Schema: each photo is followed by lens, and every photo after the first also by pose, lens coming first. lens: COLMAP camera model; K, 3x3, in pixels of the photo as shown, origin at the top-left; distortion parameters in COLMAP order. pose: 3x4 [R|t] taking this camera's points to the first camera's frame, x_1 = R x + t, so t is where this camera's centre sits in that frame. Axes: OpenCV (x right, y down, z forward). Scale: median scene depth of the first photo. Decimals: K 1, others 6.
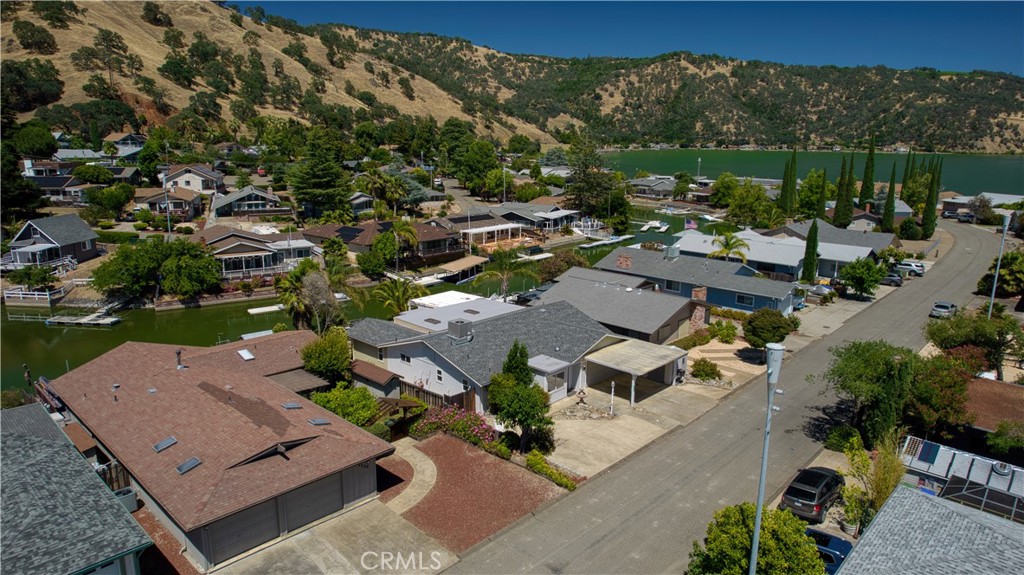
lens RADIAL K [[853.8, 0, 512.0], [0, 853.8, 287.5], [0, 0, 1]] dist [-0.042597, 0.010287]
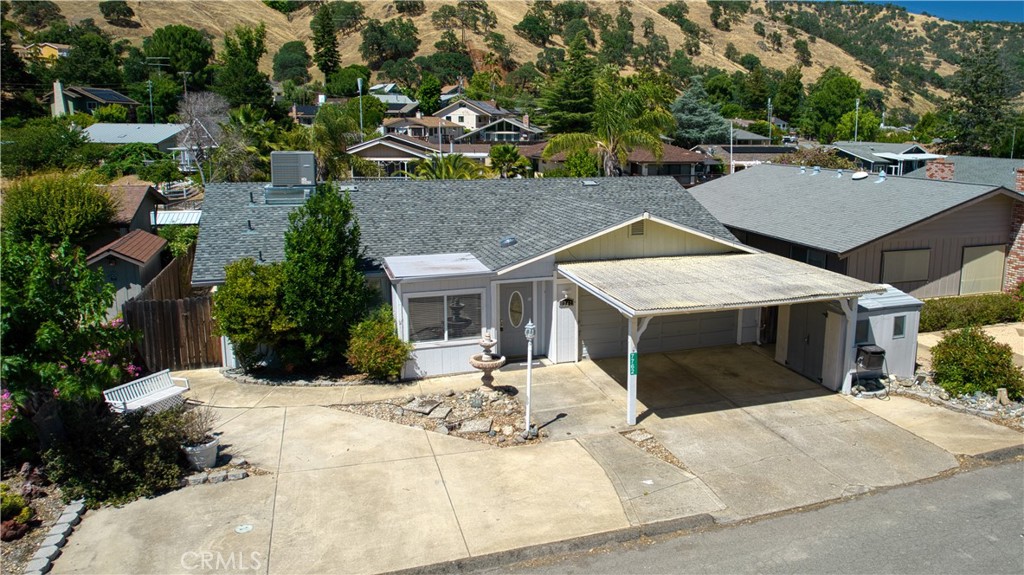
lens RADIAL K [[853.8, 0, 512.0], [0, 853.8, 287.5], [0, 0, 1]] dist [-0.042597, 0.010287]
pose [[0.871315, 0.092689, -0.481891, 0.055521], [-0.101437, 0.994810, 0.007935, 0.020487], [0.480126, 0.041968, 0.876195, 0.157440]]
